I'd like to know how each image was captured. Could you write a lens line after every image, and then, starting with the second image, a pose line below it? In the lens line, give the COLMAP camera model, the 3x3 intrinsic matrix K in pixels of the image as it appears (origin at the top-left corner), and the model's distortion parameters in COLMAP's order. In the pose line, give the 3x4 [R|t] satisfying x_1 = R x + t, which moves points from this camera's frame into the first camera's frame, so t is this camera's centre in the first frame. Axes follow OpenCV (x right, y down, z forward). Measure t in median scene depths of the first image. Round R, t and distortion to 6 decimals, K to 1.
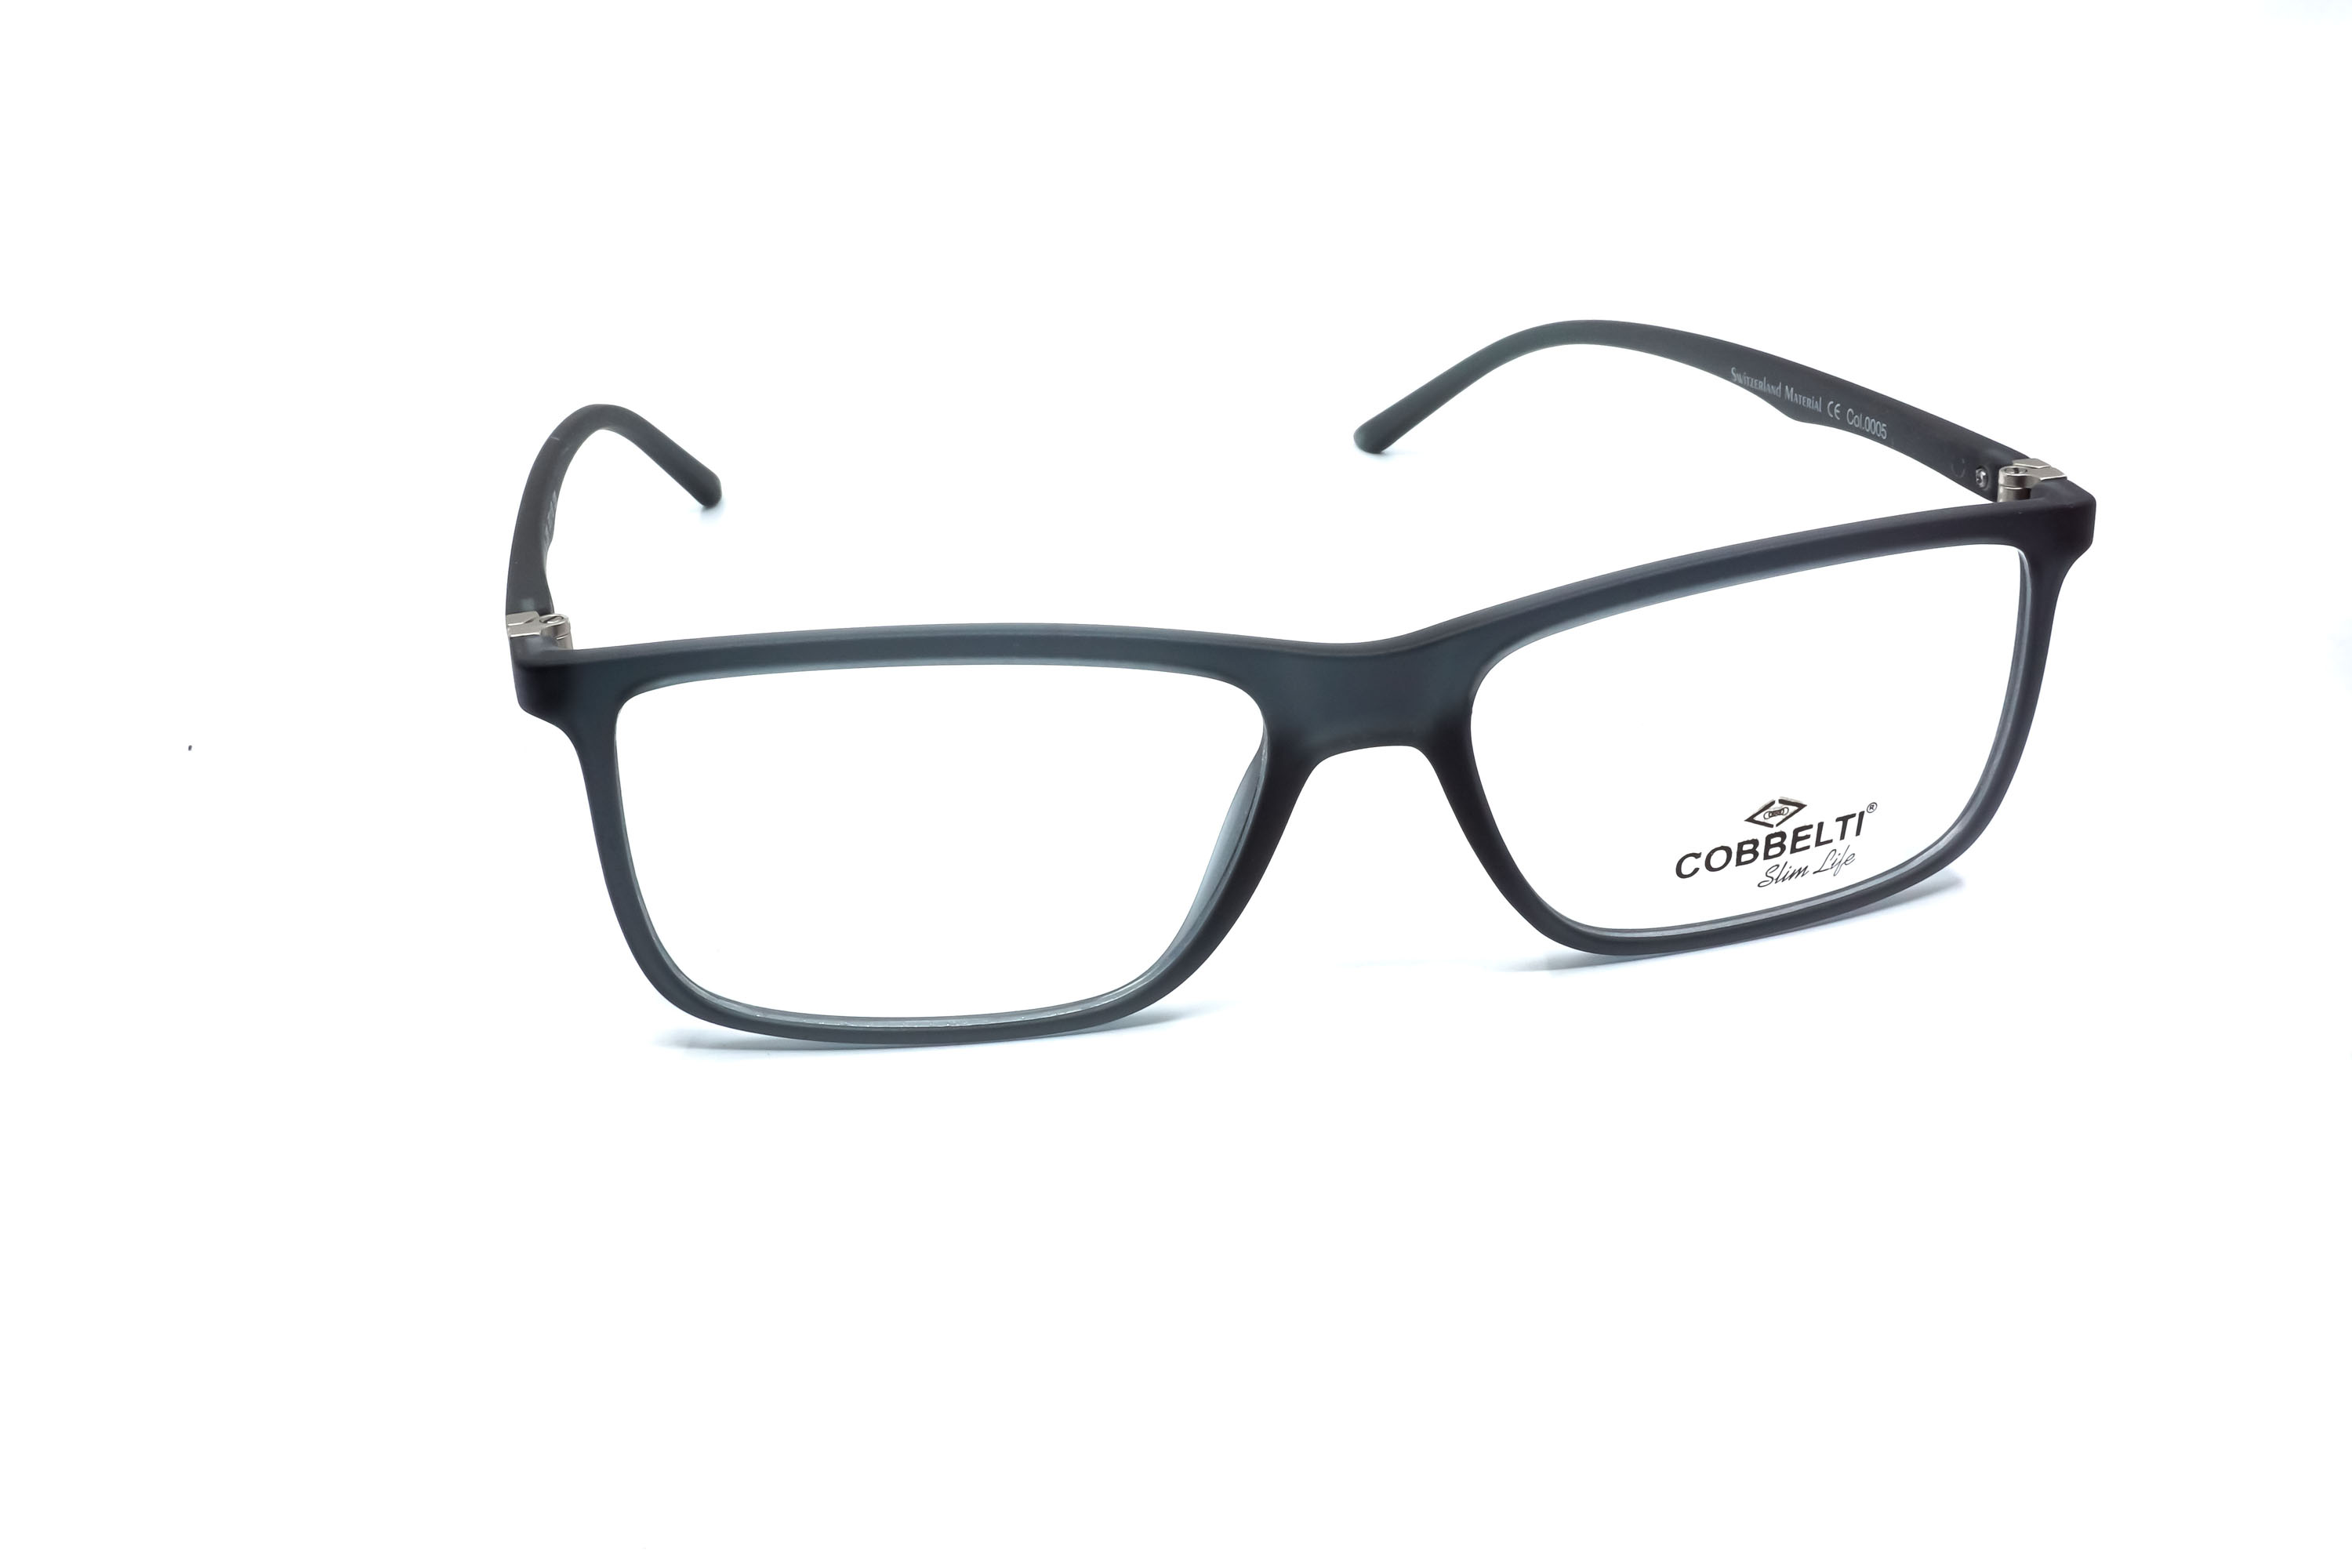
lens RADIAL K [[2596.1, 0, 1181.9], [0, 2596.1, 788.9], [0, 0, 1]] dist [0.053983, 0.000000]
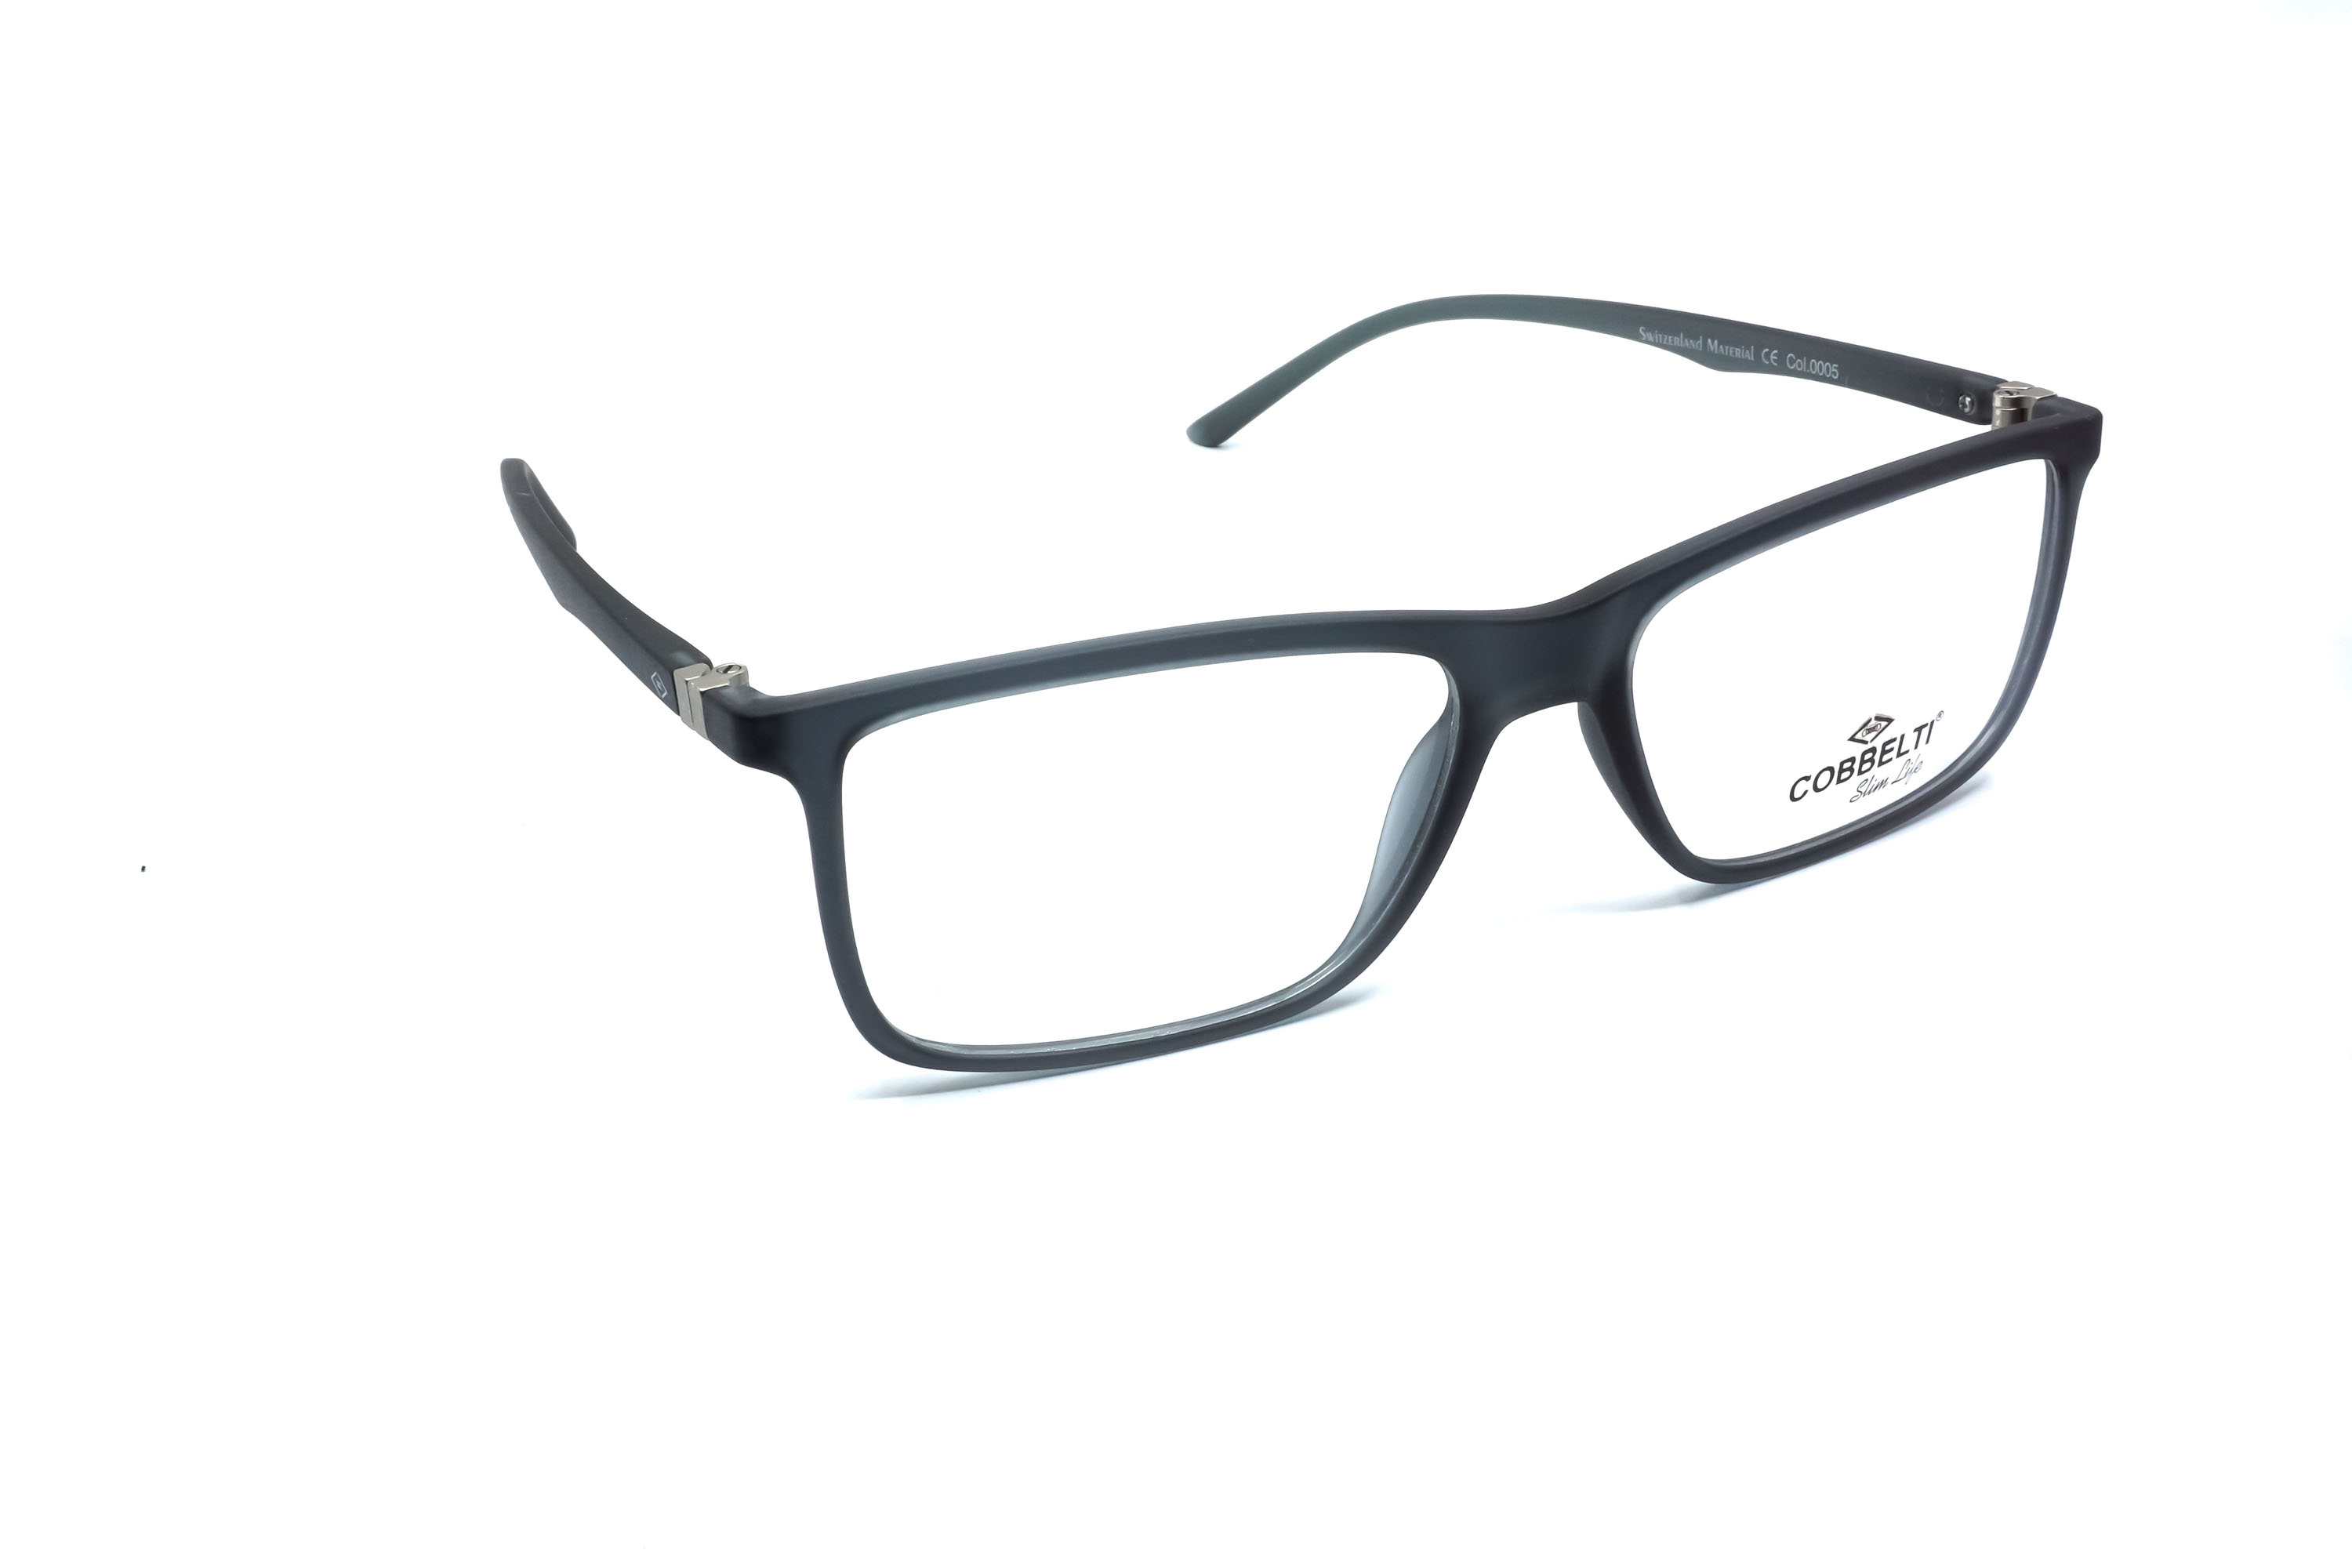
lens RADIAL K [[2596.1, 0, 1186.4], [0, 2596.1, 787.4], [0, 0, 1]] dist [0.053983, 0.000000]
pose [[0.964474, -0.118349, 0.236184, -0.290570], [0.120332, 0.992715, 0.006052, -0.007343], [-0.235180, 0.022584, 0.971689, 0.033101]]
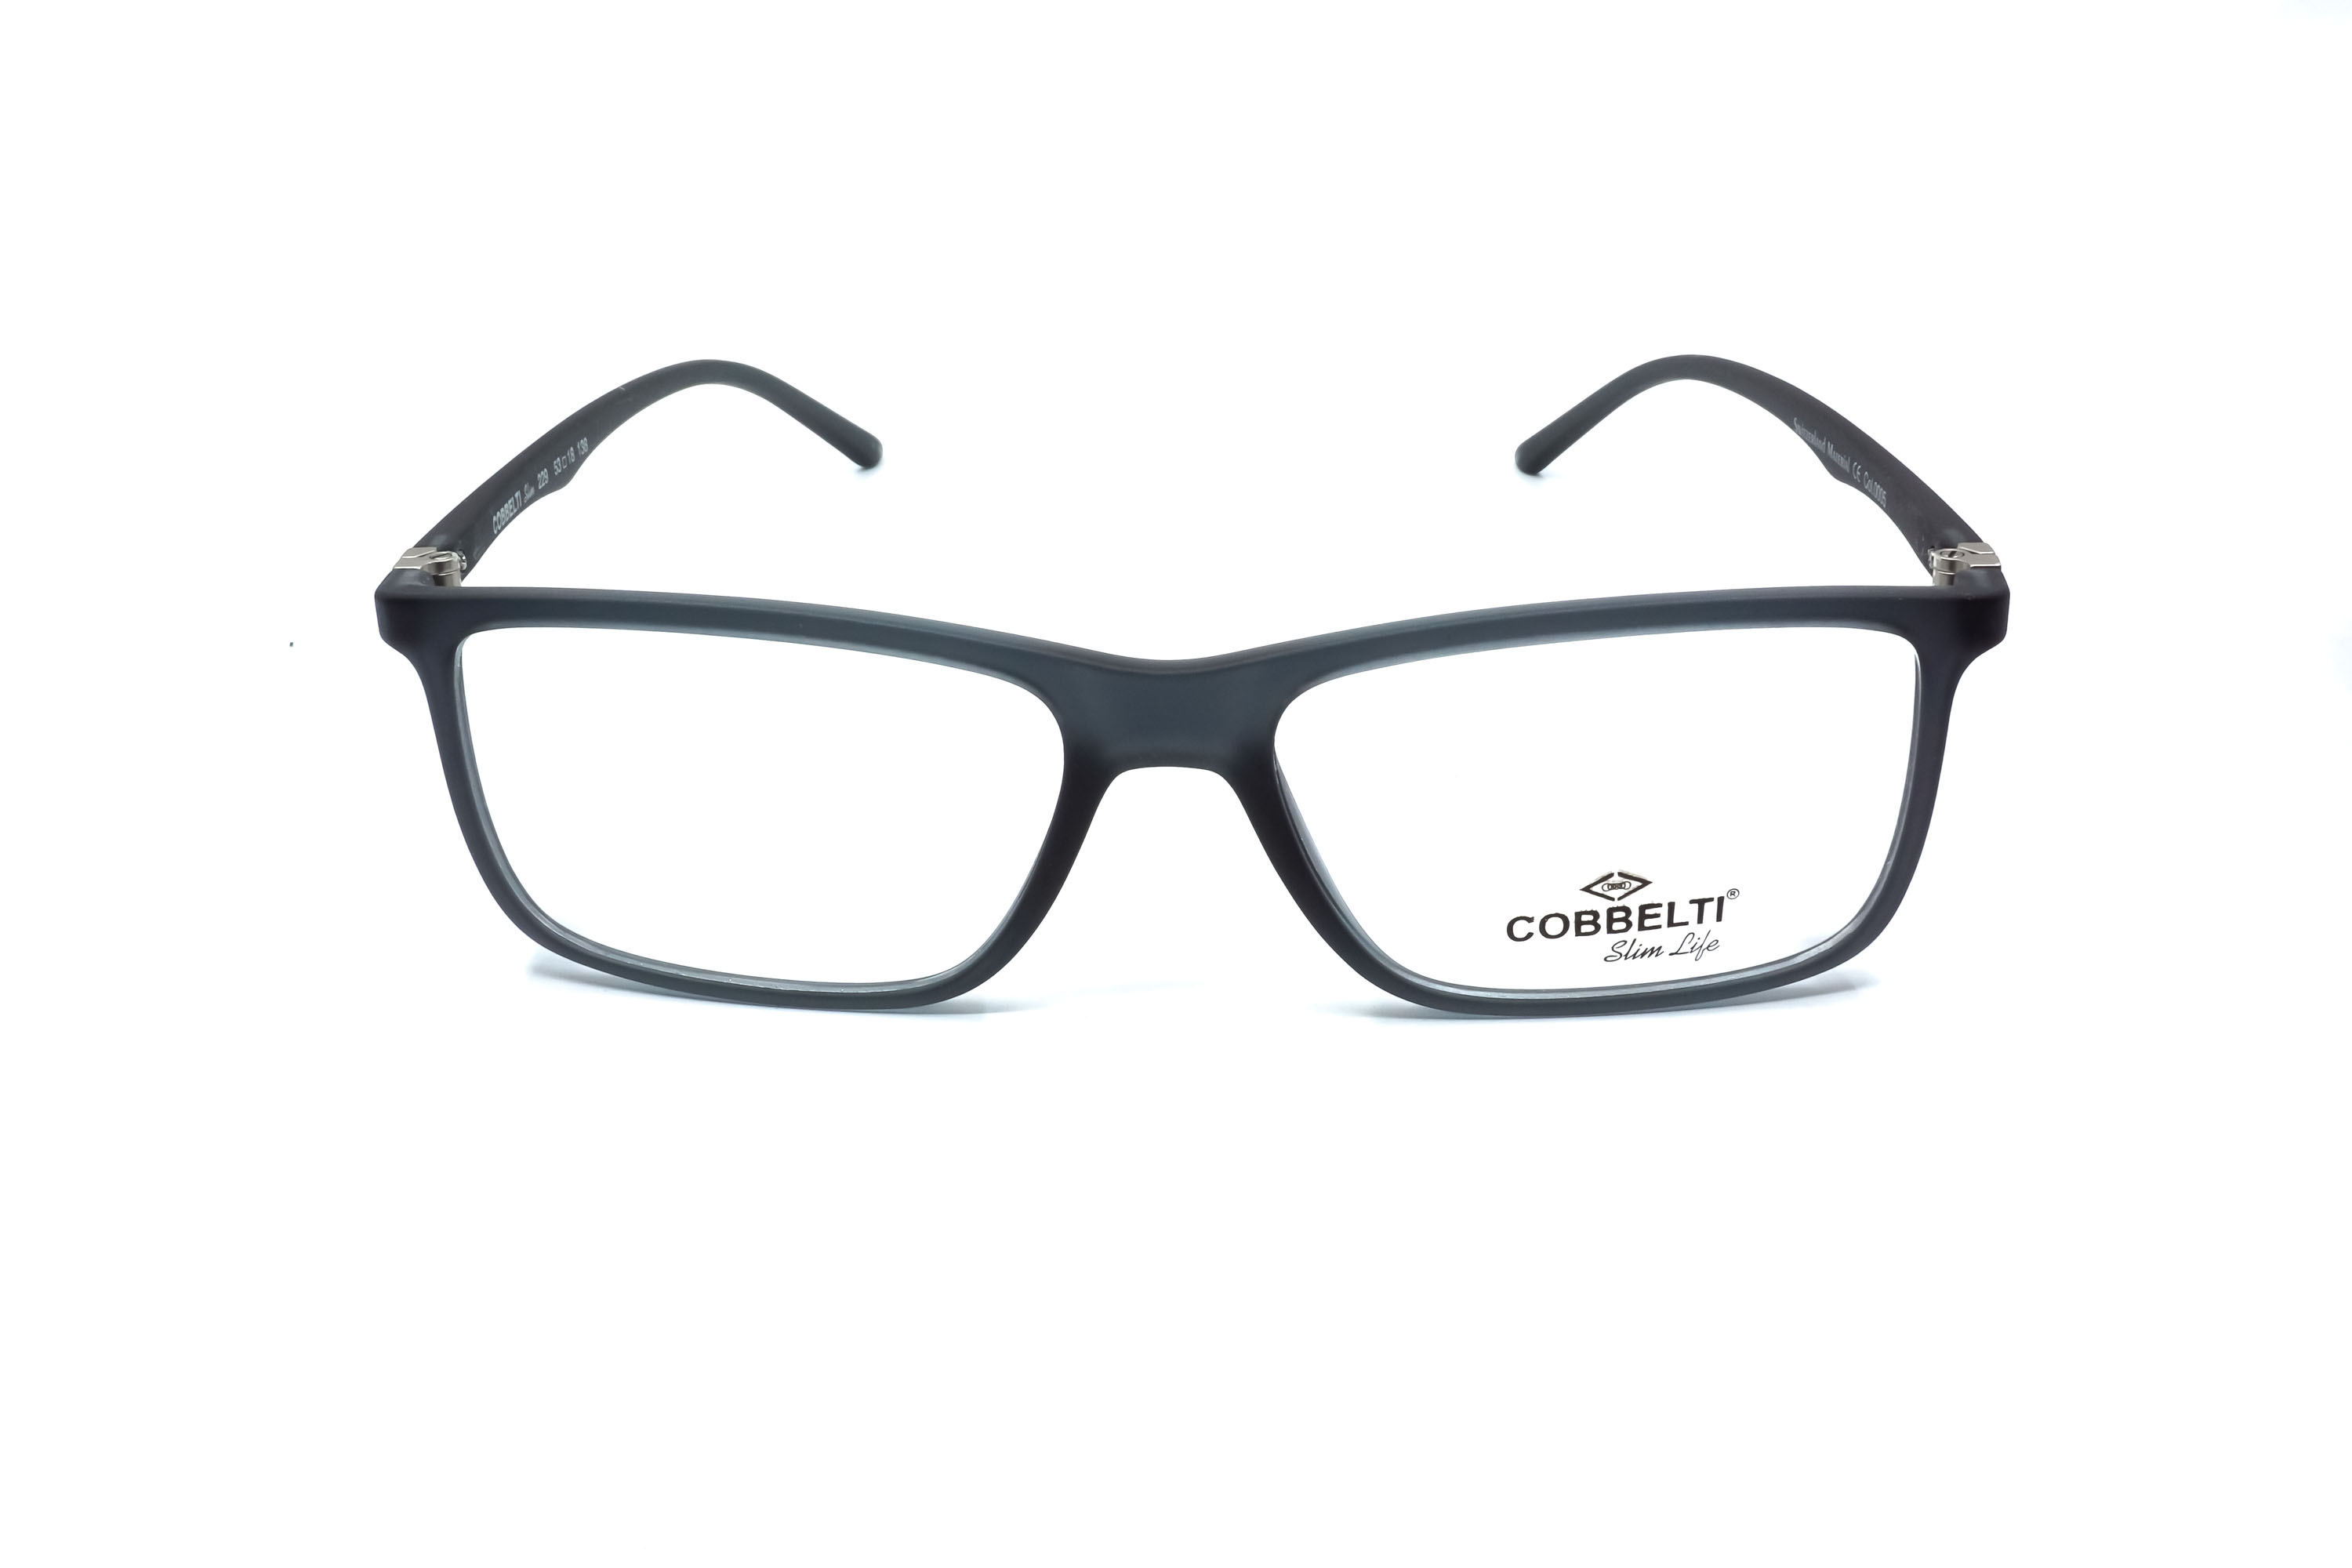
lens RADIAL K [[2596.1, 0, 1166.0], [0, 2596.1, 784.6], [0, 0, 1]] dist [0.053983, 0.000000]
pose [[0.963687, 0.118979, -0.239062, 0.288111], [-0.117356, 0.992867, 0.021065, -0.027912], [0.239863, 0.007755, 0.970776, 0.035931]]
